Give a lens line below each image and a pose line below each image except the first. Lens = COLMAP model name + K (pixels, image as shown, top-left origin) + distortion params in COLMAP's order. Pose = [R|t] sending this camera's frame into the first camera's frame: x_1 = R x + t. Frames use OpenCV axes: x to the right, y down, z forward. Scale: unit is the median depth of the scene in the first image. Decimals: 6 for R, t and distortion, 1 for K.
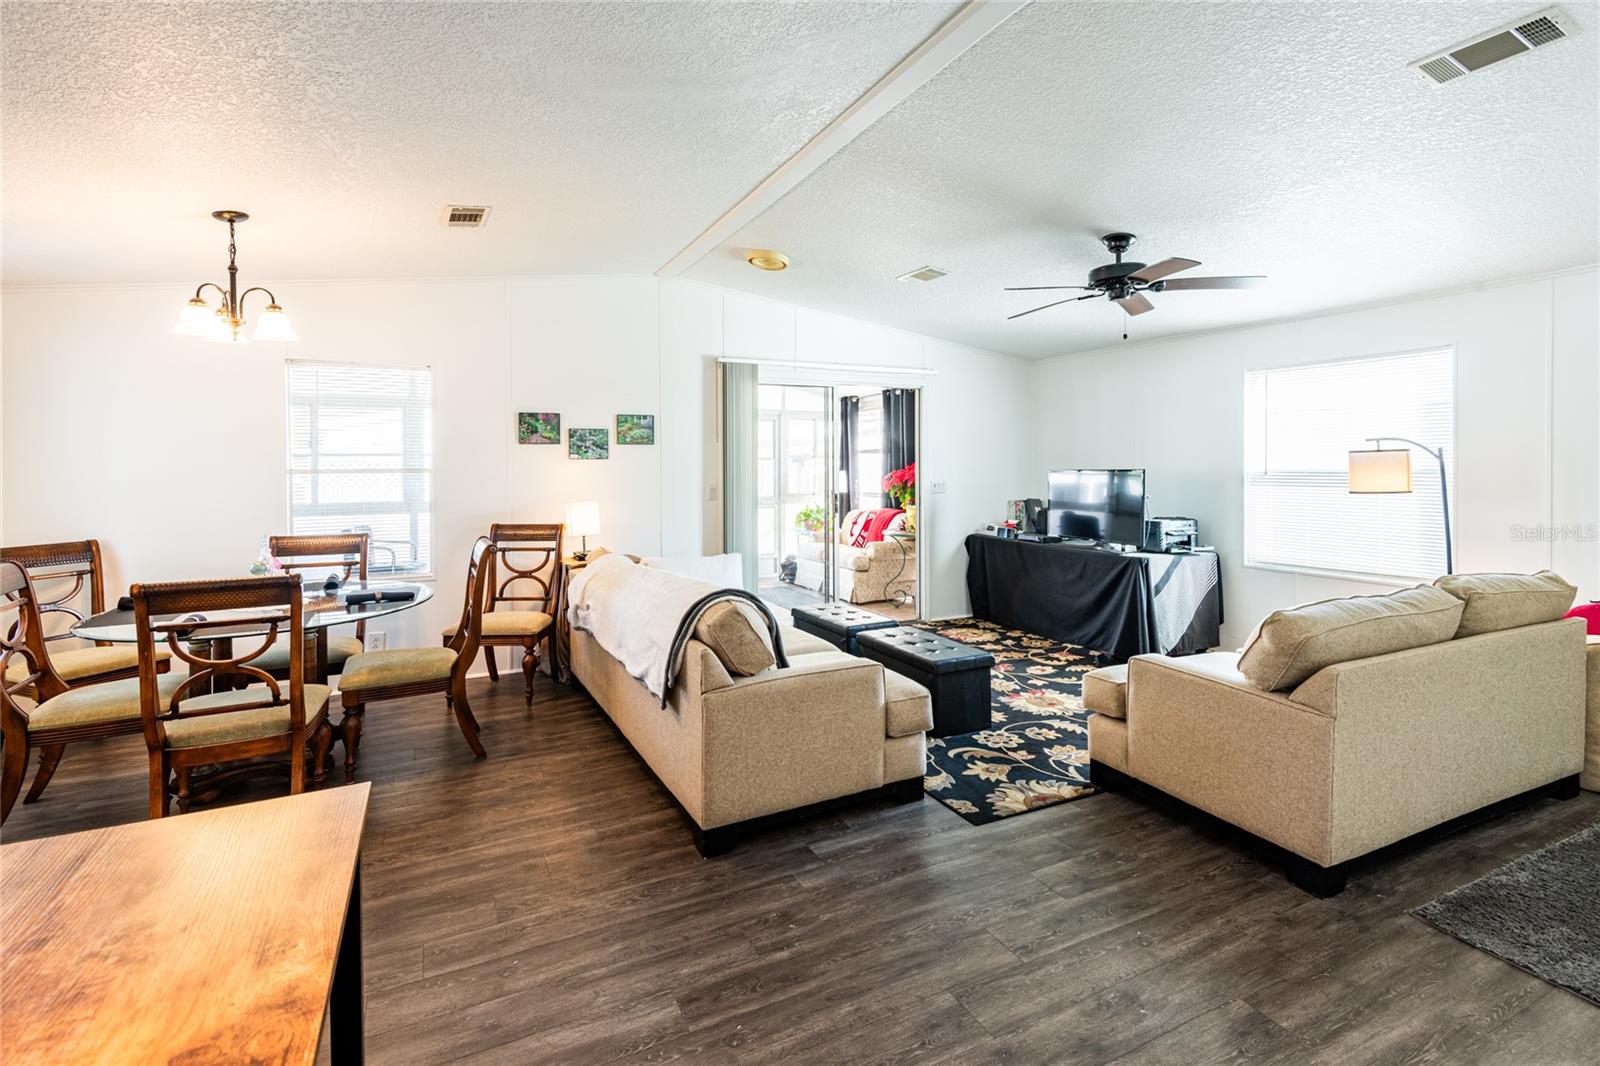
lens RADIAL K [[745.8, 0, 800.2], [0, 745.8, 462.0], [0, 0, 1]] dist [0.025251, -0.015446]
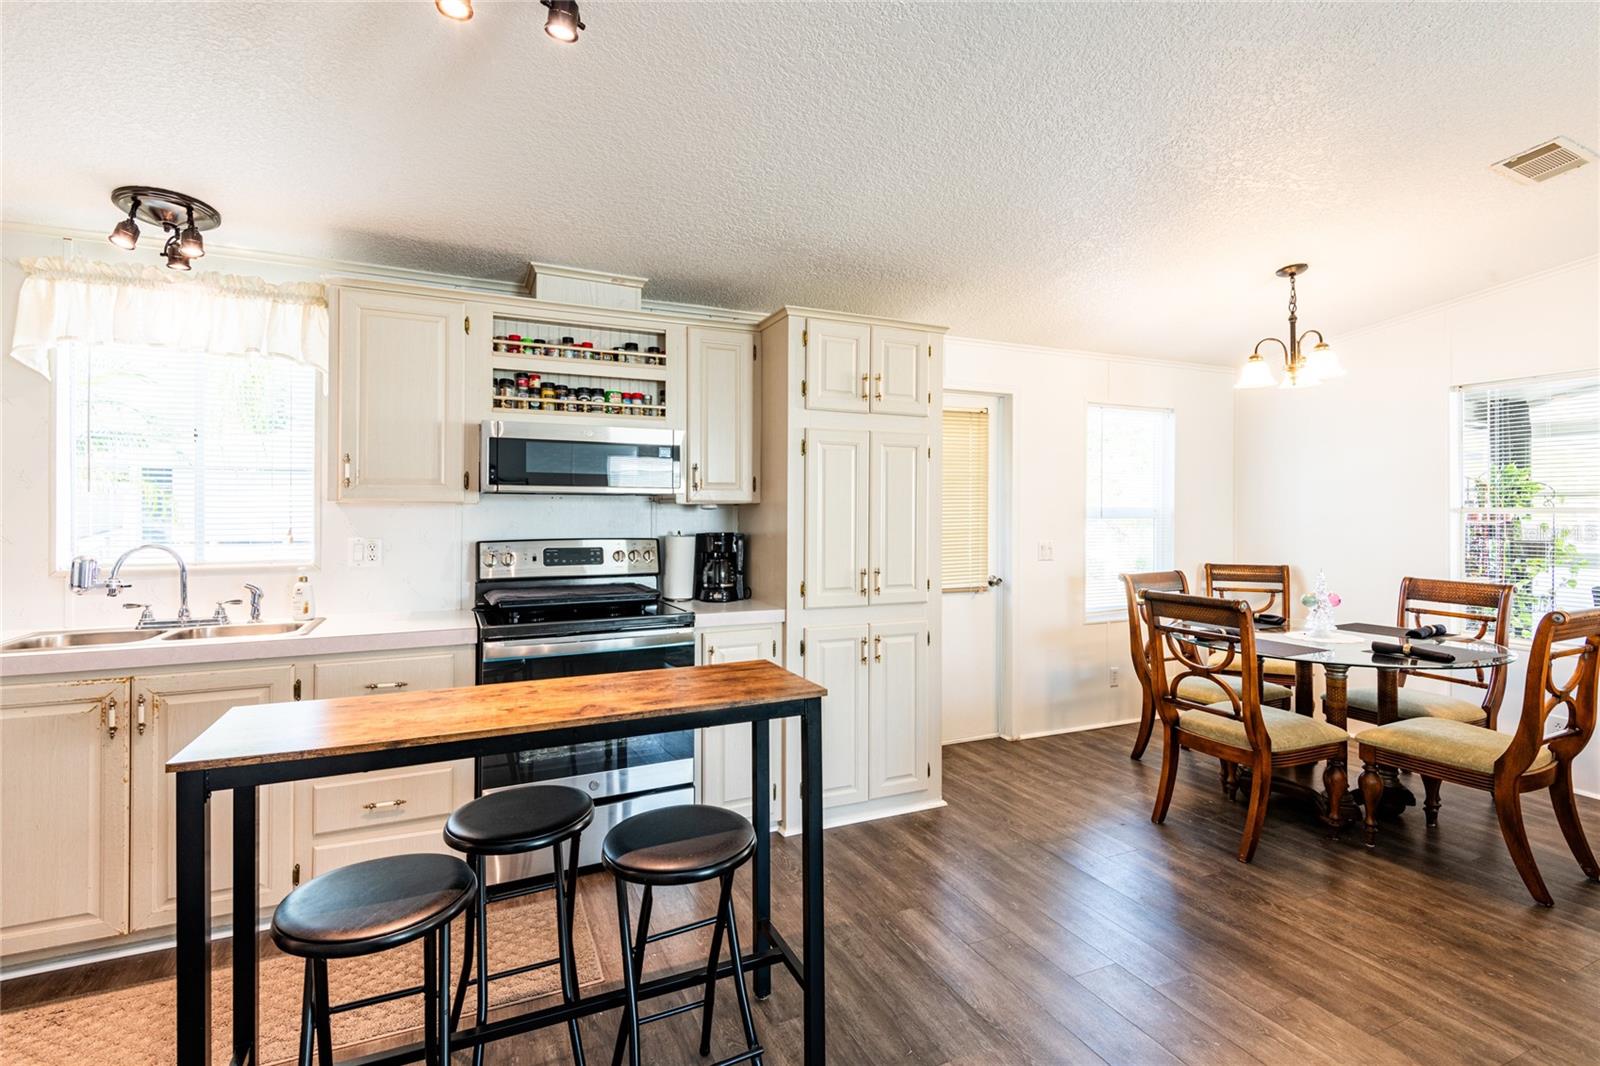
lens RADIAL K [[747.0, 0, 807.9], [0, 747.0, 510.7], [0, 0, 1]] dist [0.016718, -0.014941]
pose [[-0.017624, 0.008136, -0.999812, 0.275519], [-0.002219, 0.999964, 0.008176, 0.009139], [0.999842, 0.002363, -0.017605, 0.272996]]
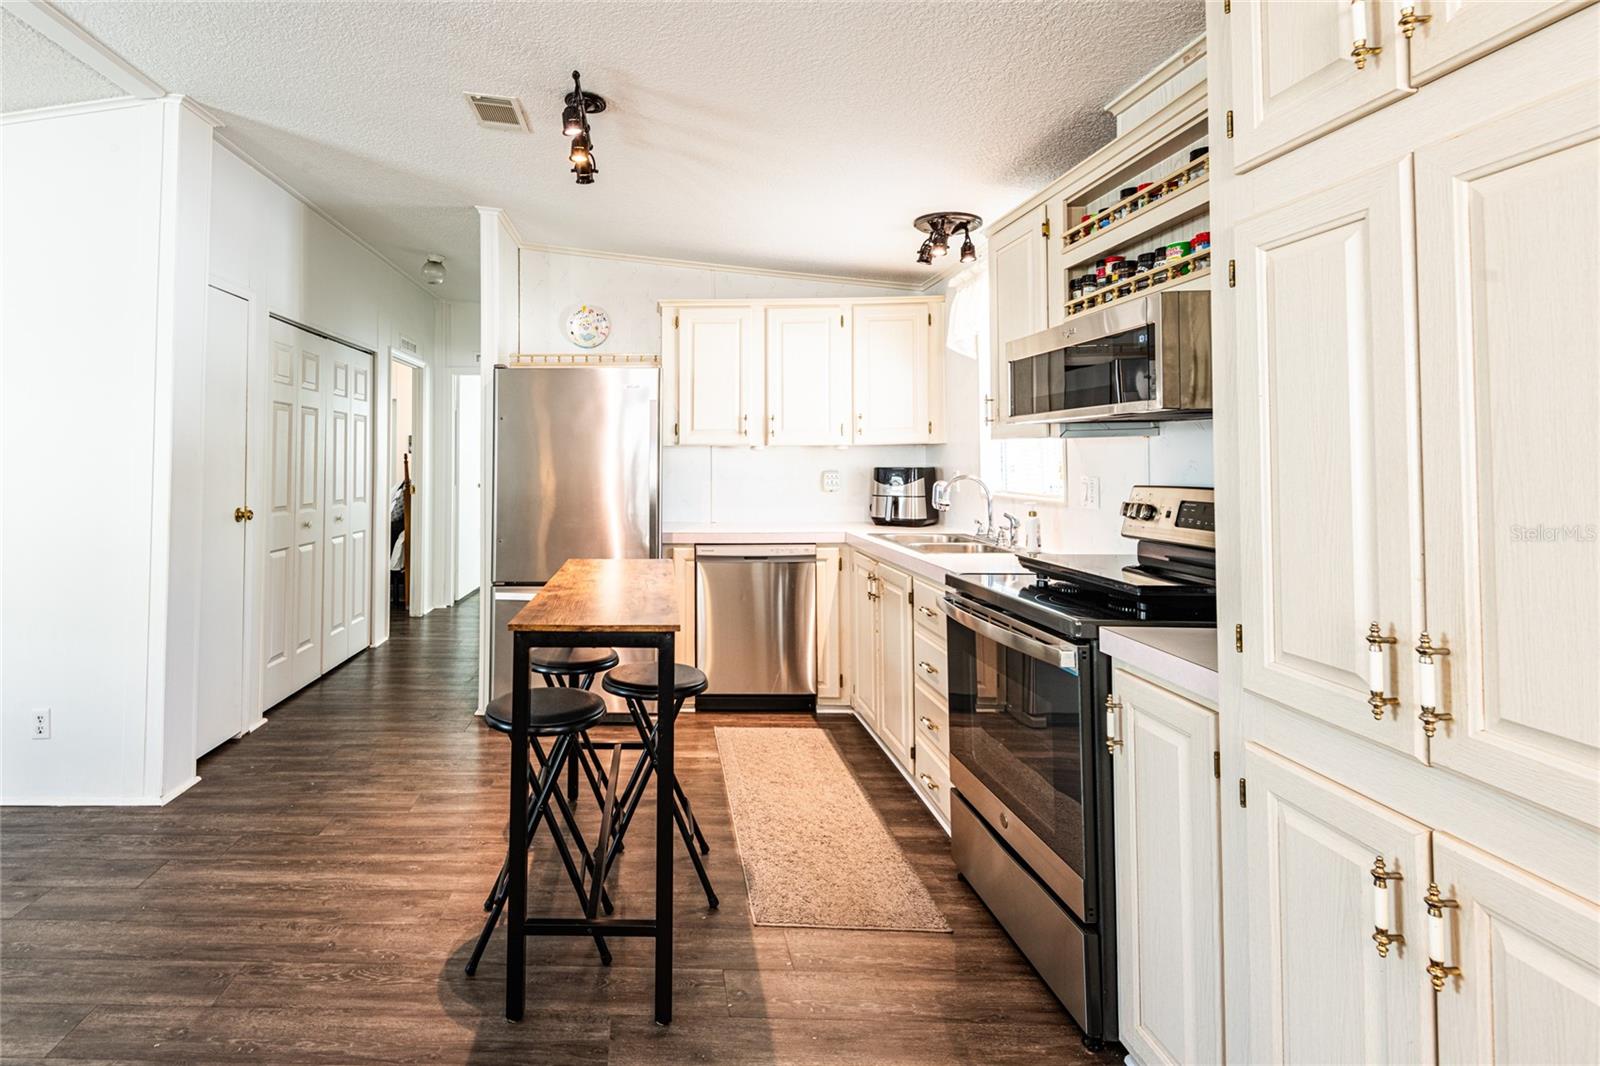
lens RADIAL K [[774.1, 0, 641.1], [0, 774.1, 422.9], [0, 0, 1]] dist [0.027732, -0.019717]
pose [[-0.888572, 0.037450, 0.457206, -0.443780], [0.015069, 0.998507, -0.052504, 0.025401], [-0.458490, -0.039764, -0.887810, 0.652936]]
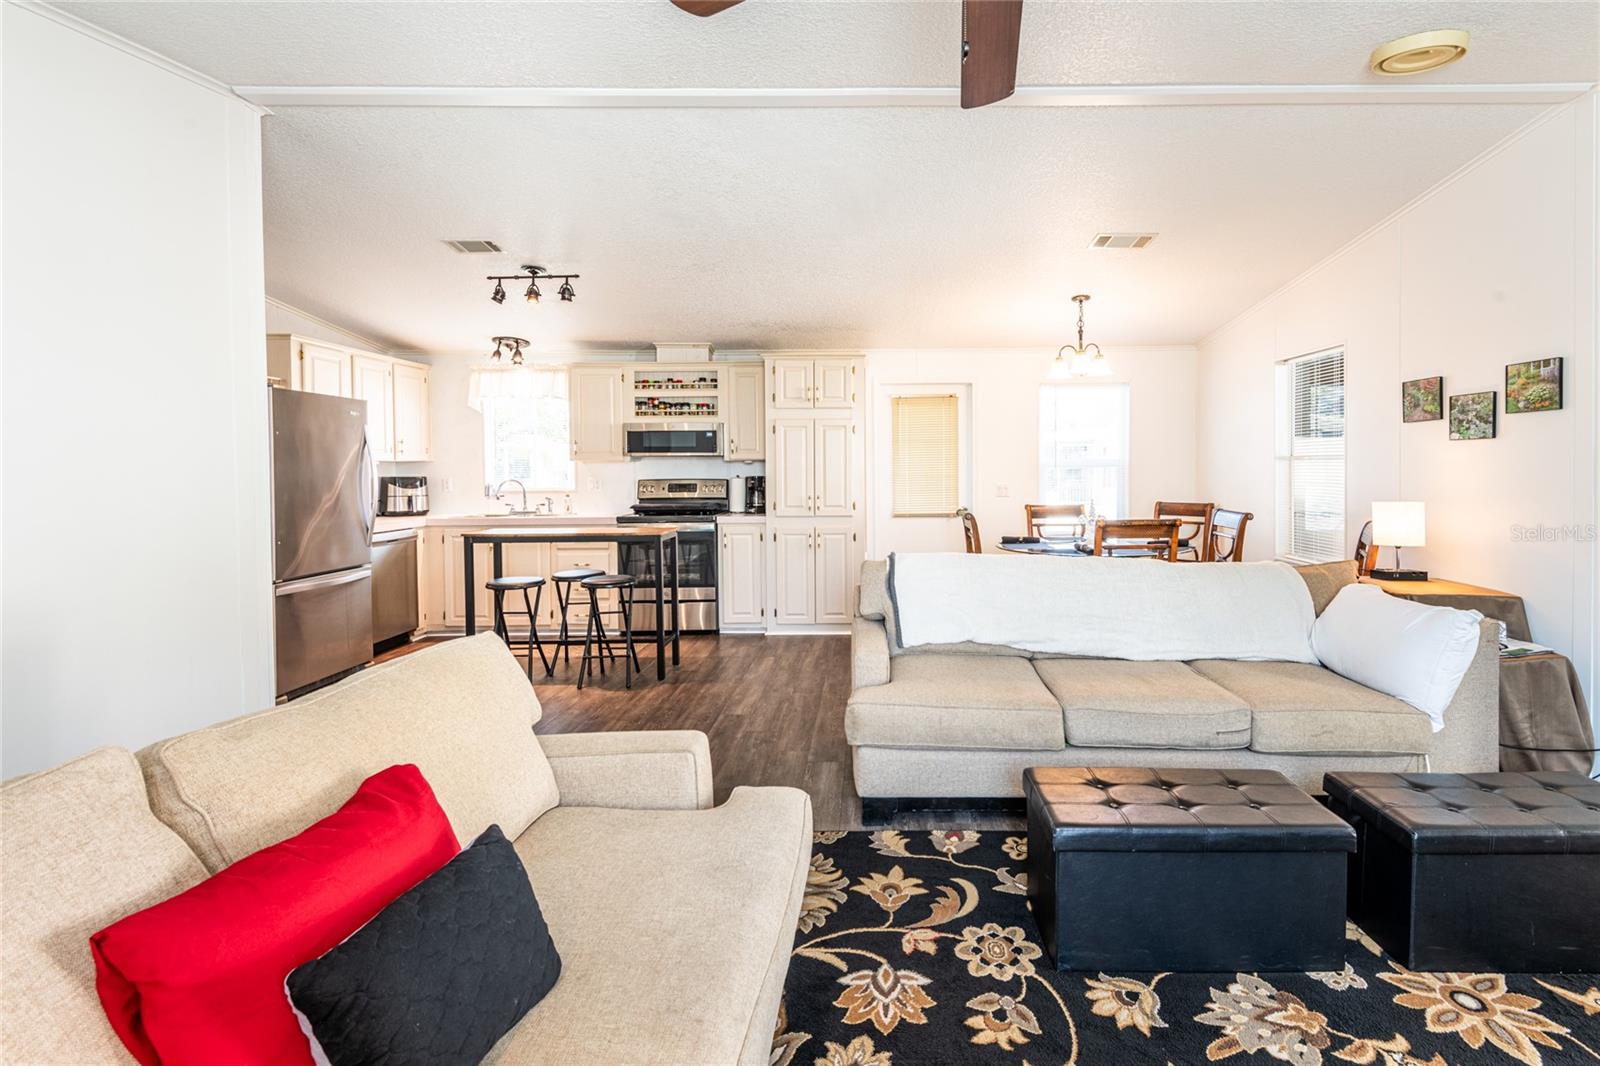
lens RADIAL K [[747.4, 0, 867.7], [0, 747.4, 486.9], [0, 0, 1]] dist [0.025601, -0.016272]
pose [[-0.442089, 0.034314, -0.896315, 0.728940], [0.009659, 0.999392, 0.033496, 0.013930], [0.896919, 0.006151, -0.442152, 1.074877]]
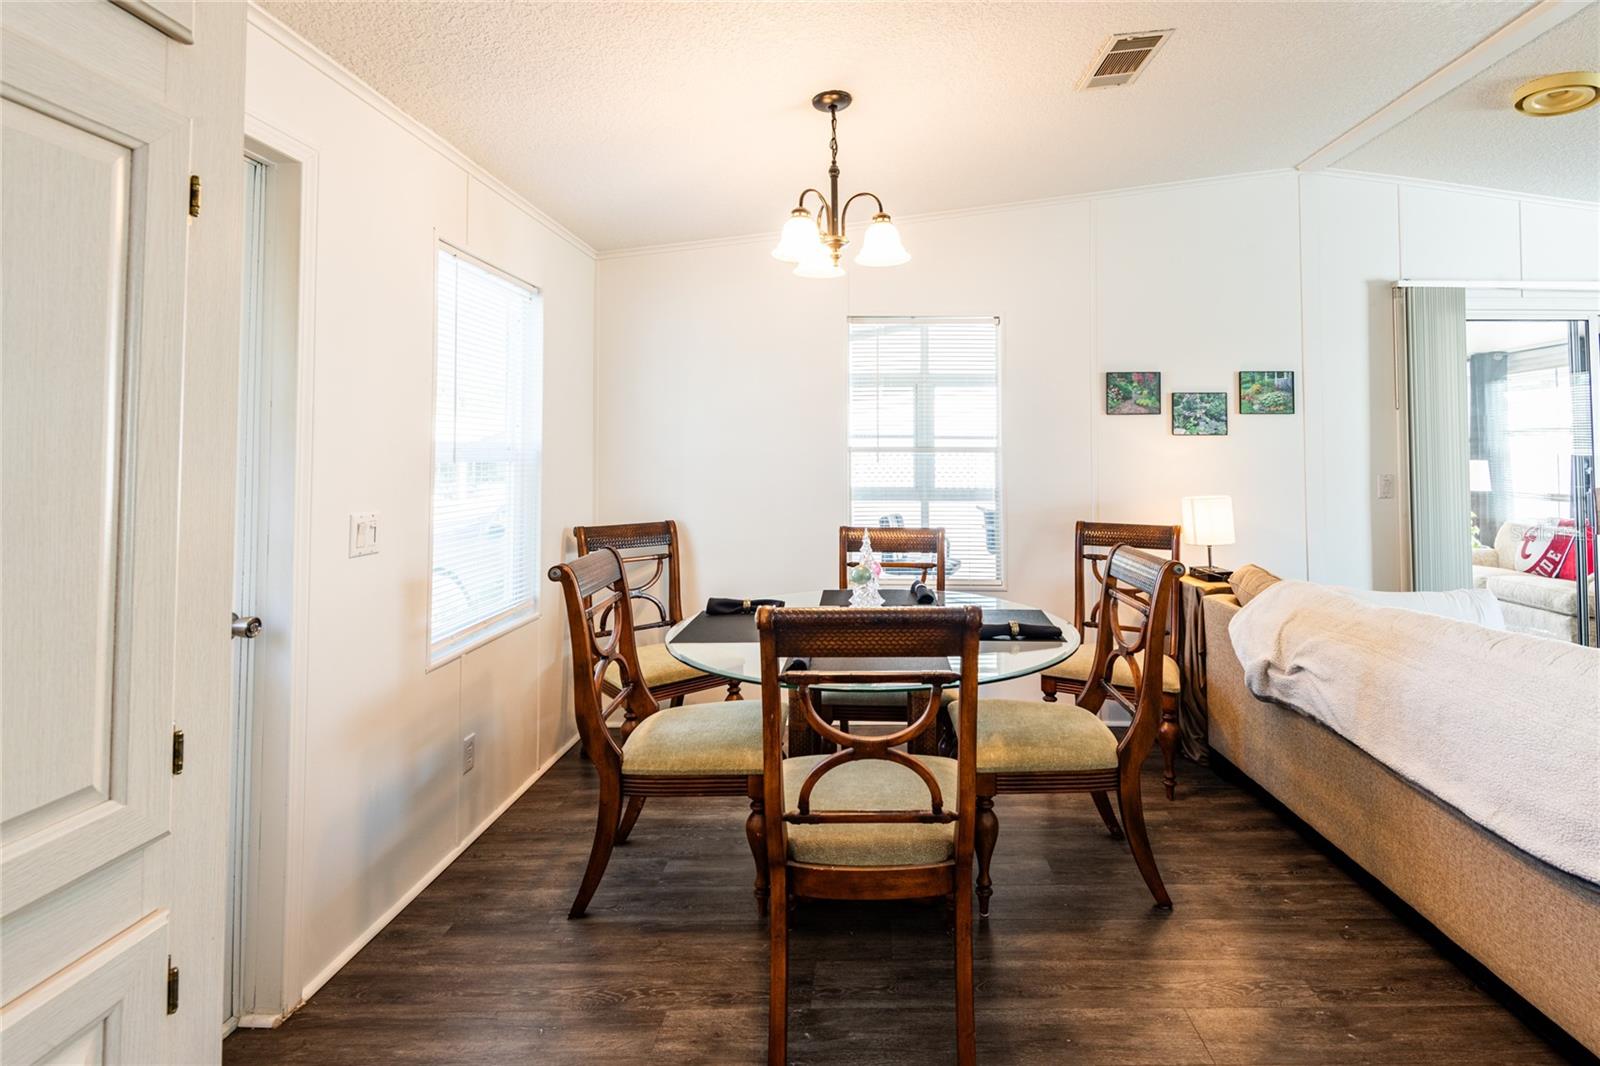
lens RADIAL K [[749.2, 0, 878.7], [0, 749.2, 431.5], [0, 0, 1]] dist [0.030509, -0.014971]
pose [[0.901726, -0.006299, -0.432261, -0.327824], [-0.006363, 0.999592, -0.027840, 0.019248], [0.432260, 0.027855, 0.901319, 0.293425]]
